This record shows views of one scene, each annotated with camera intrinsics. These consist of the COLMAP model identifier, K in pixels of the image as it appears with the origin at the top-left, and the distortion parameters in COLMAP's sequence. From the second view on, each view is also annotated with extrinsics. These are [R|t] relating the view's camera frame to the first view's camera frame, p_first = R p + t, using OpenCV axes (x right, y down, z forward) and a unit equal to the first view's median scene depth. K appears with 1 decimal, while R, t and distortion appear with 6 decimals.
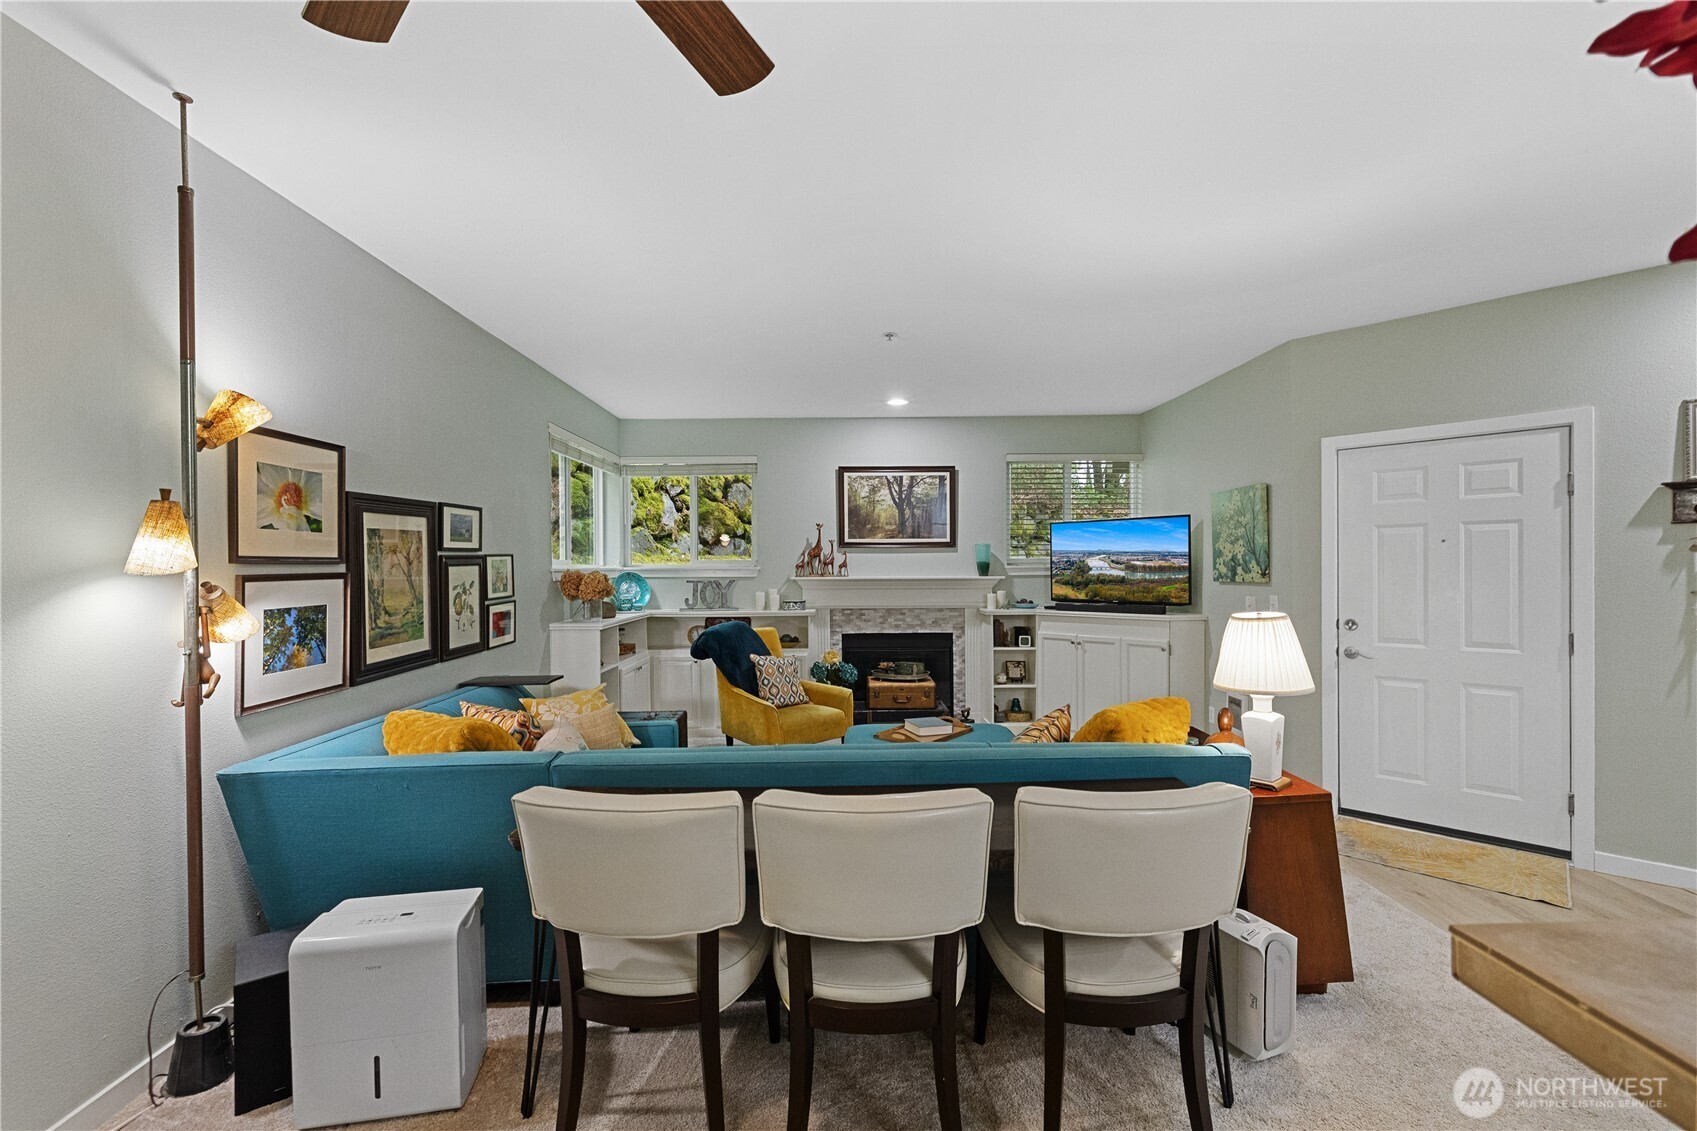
lens RADIAL K [[722.6, 0, 849.2], [0, 722.6, 572.7], [0, 0, 1]] dist [-0.000811, -0.000090]
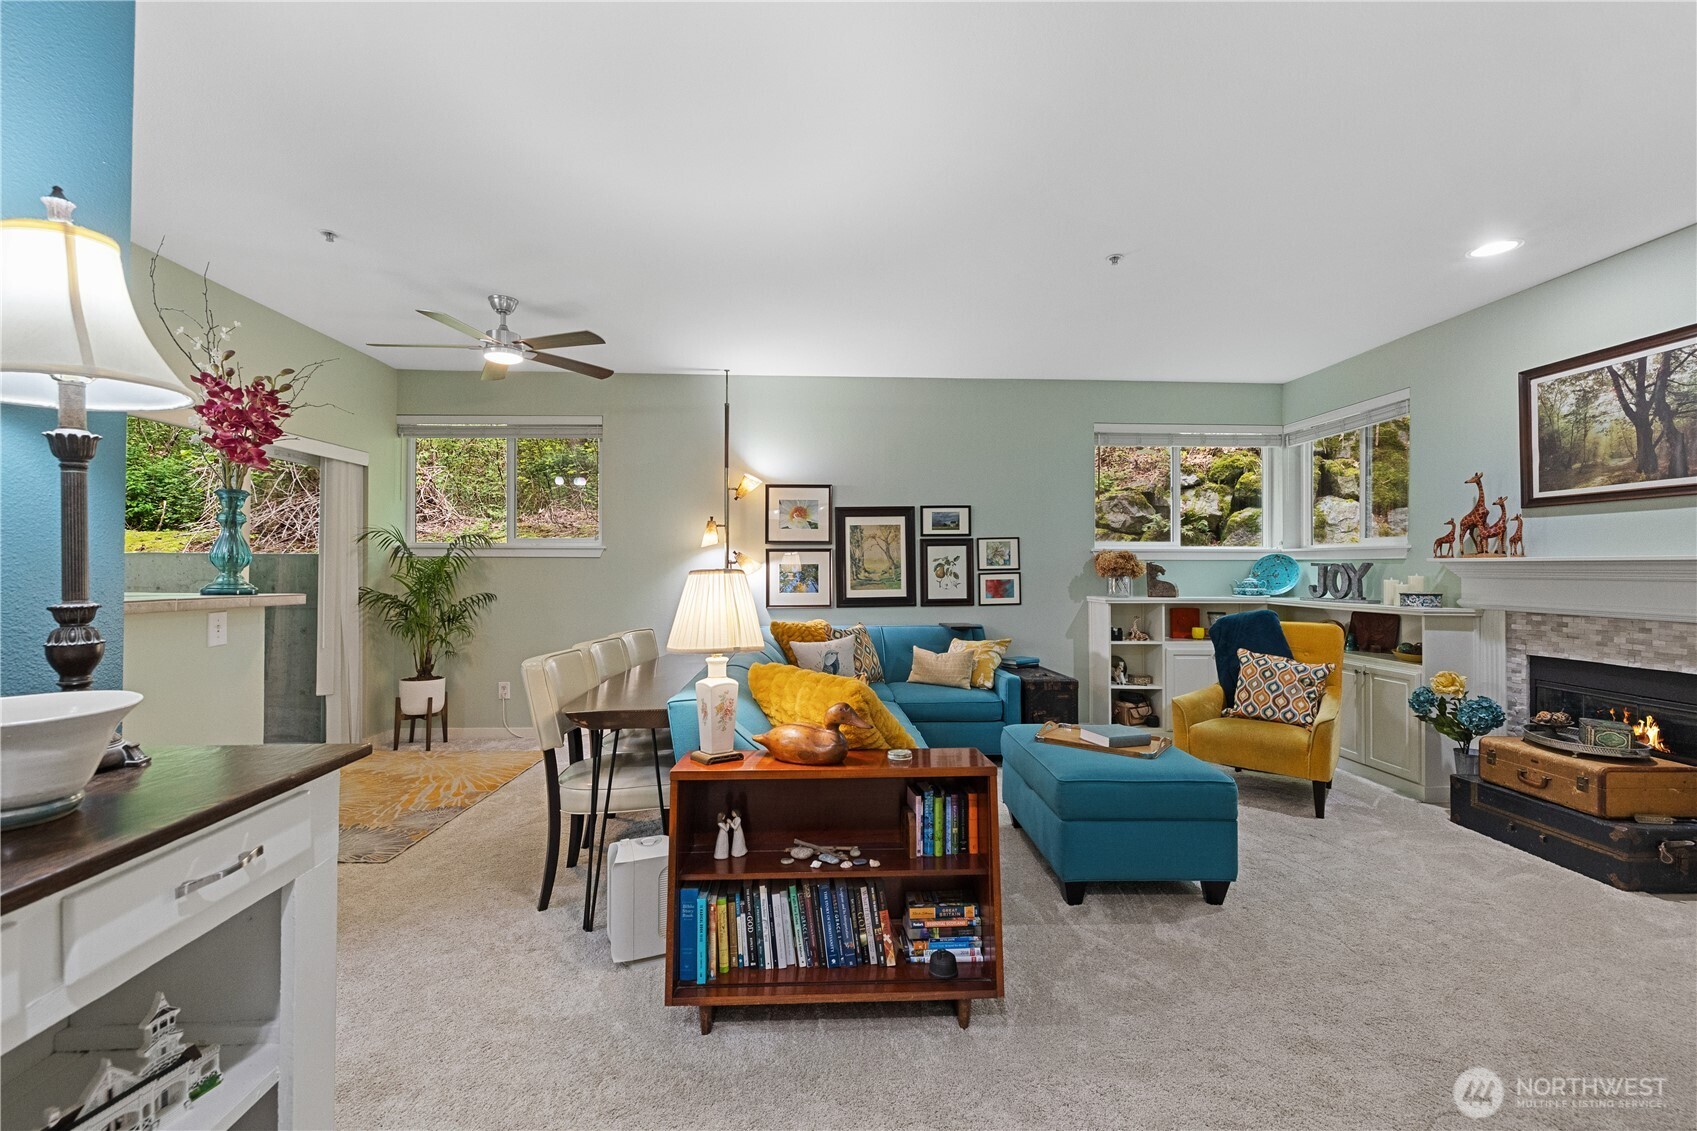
lens RADIAL K [[722.6, 0, 843.3], [0, 722.6, 561.3], [0, 0, 1]] dist [-0.000811, -0.000090]
pose [[0.034946, -0.002514, -0.999386, 0.636810], [-0.013028, 0.999911, -0.002970, 0.019979], [0.999304, 0.013124, 0.034910, 0.482287]]
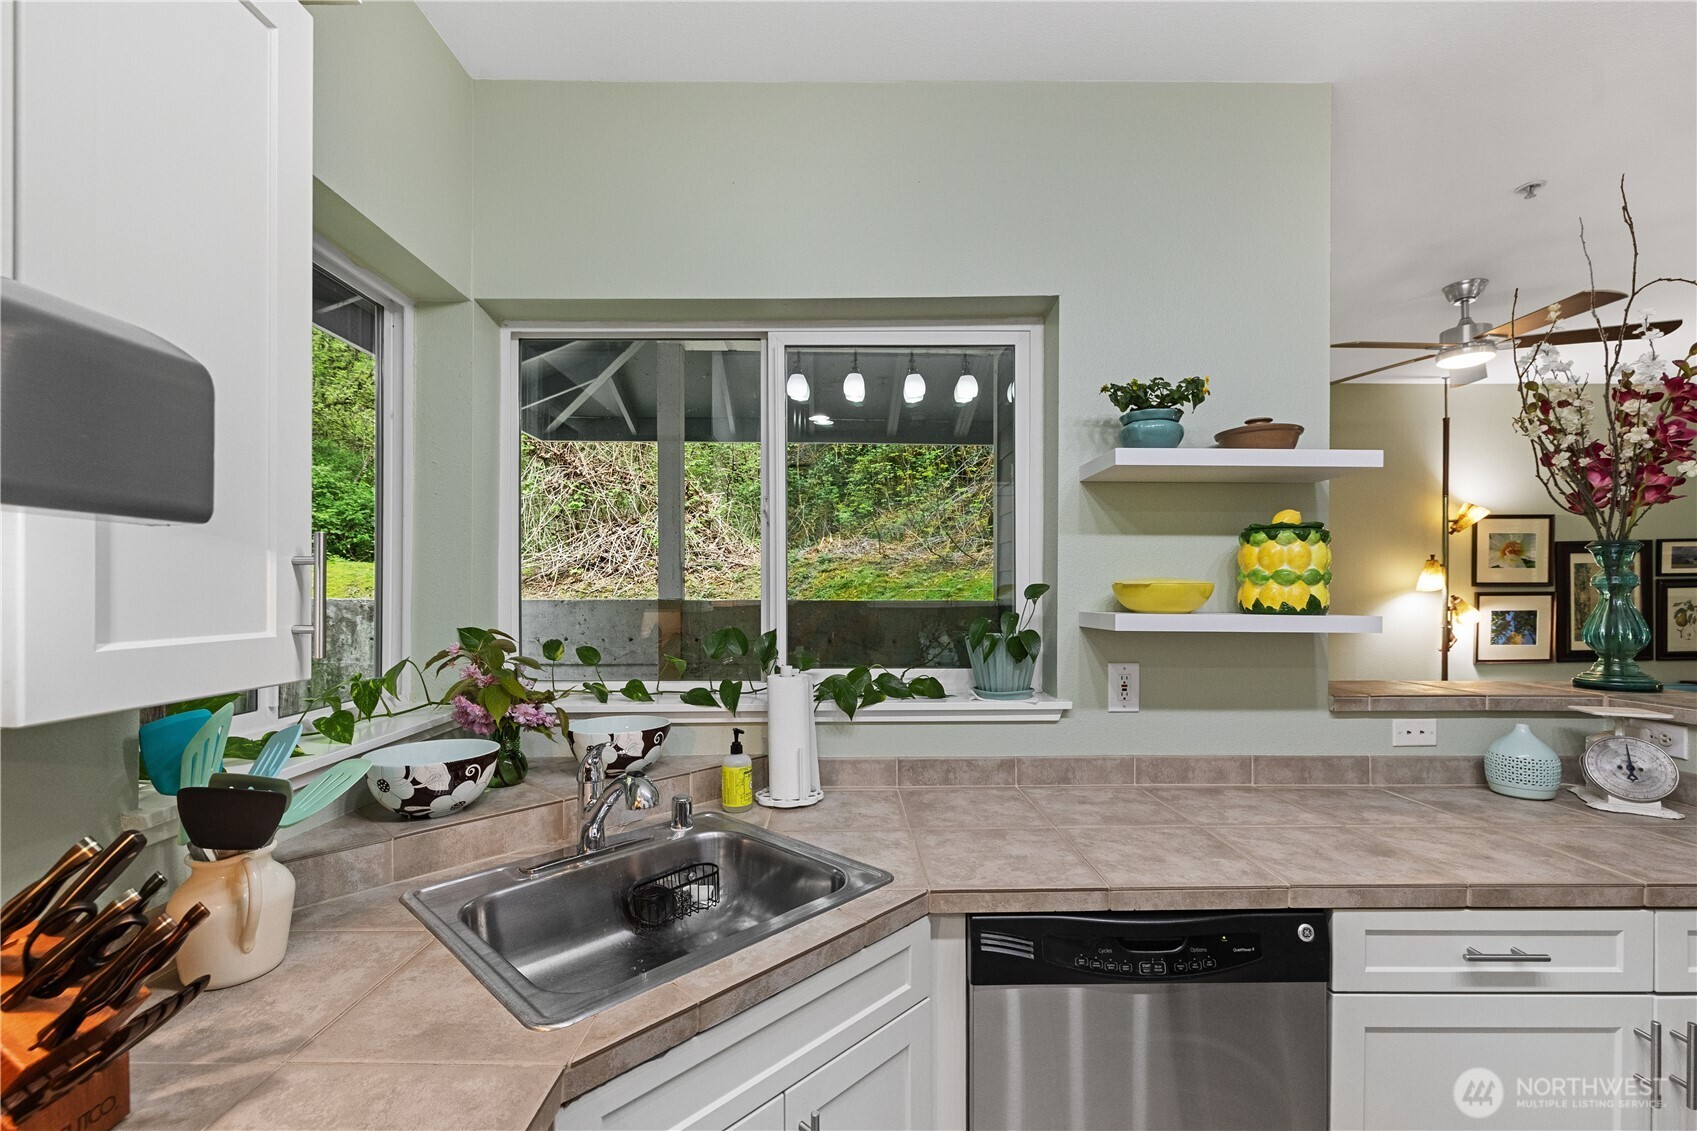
lens RADIAL K [[722.6, 0, 851.7], [0, 722.6, 594.4], [0, 0, 1]] dist [-0.000811, -0.000090]
pose [[0.001417, 0.014510, -0.999894, 0.468959], [-0.008369, 0.999860, 0.014498, -0.002134], [0.999964, 0.008347, 0.001538, -0.296824]]
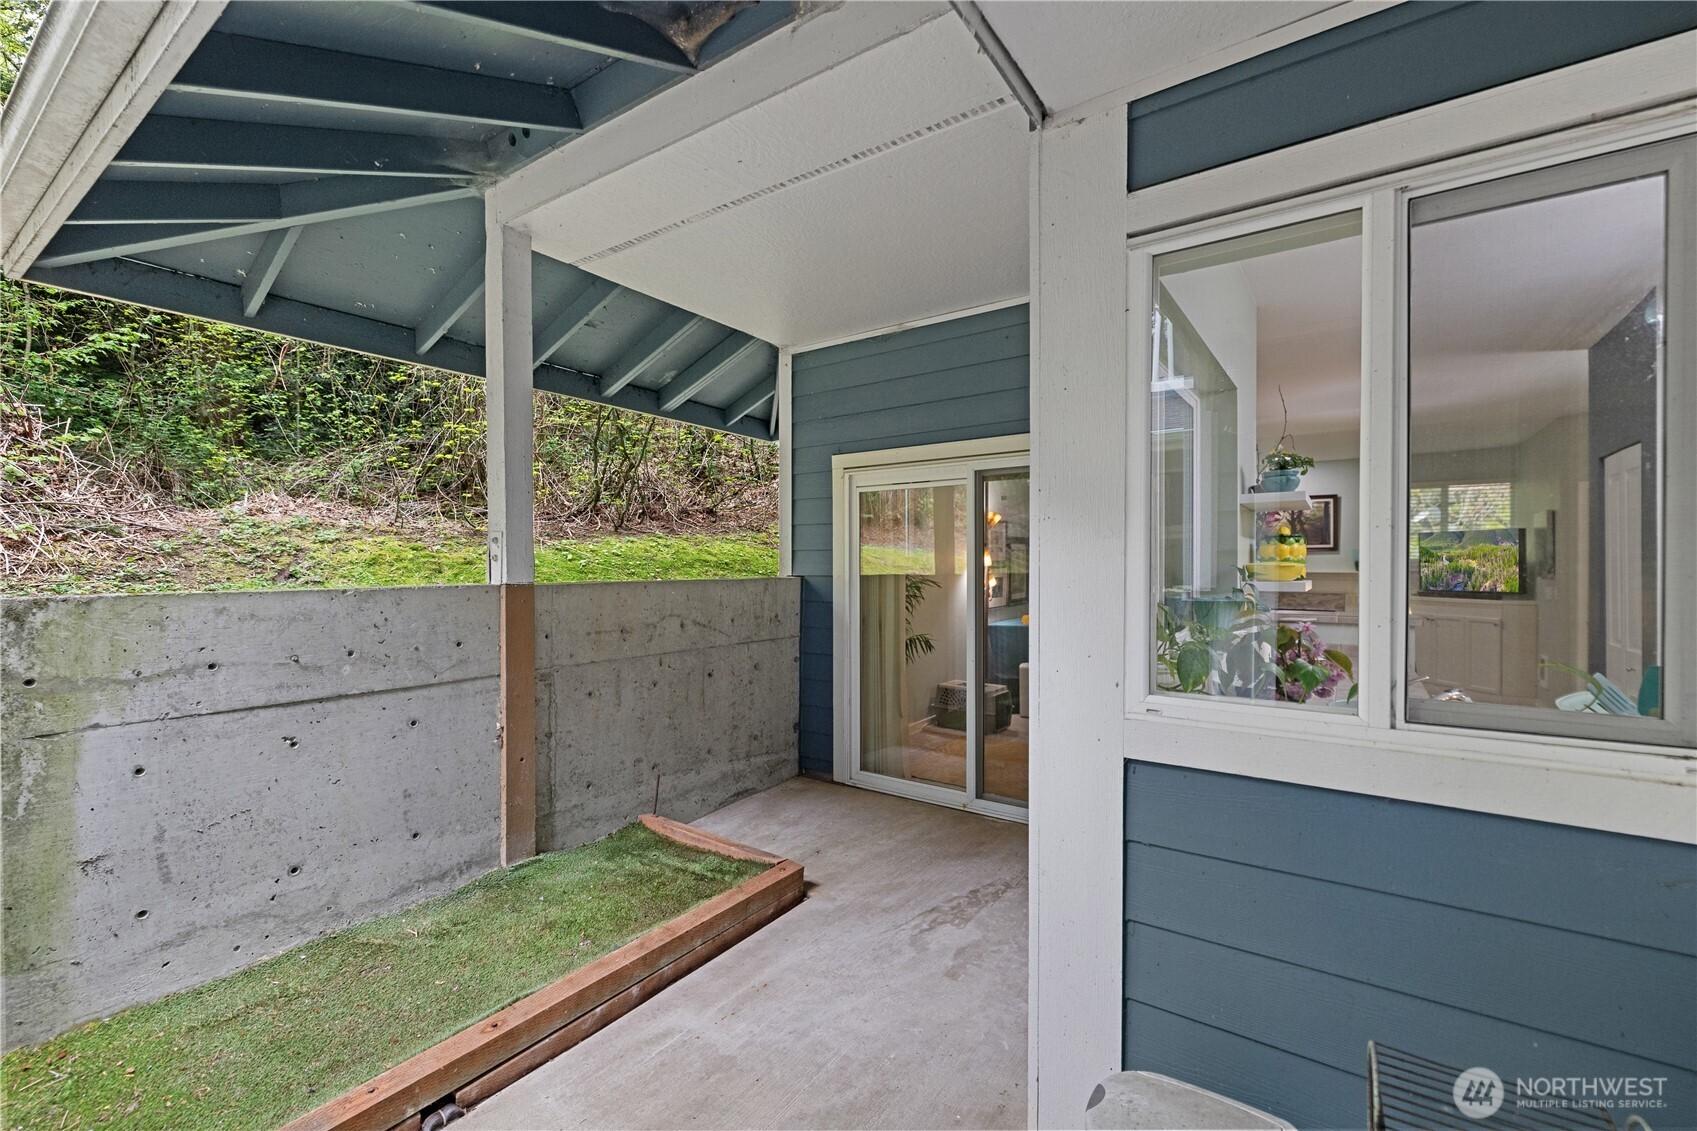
lens RADIAL K [[722.6, 0, 845.6], [0, 722.6, 565.7], [0, 0, 1]] dist [-0.000811, -0.000090]
pose [[0.814291, 0.008858, -0.580390, 0.209936], [-0.009014, 0.999956, 0.002615, -0.001310], [0.580387, 0.003103, 0.814335, -0.831340]]
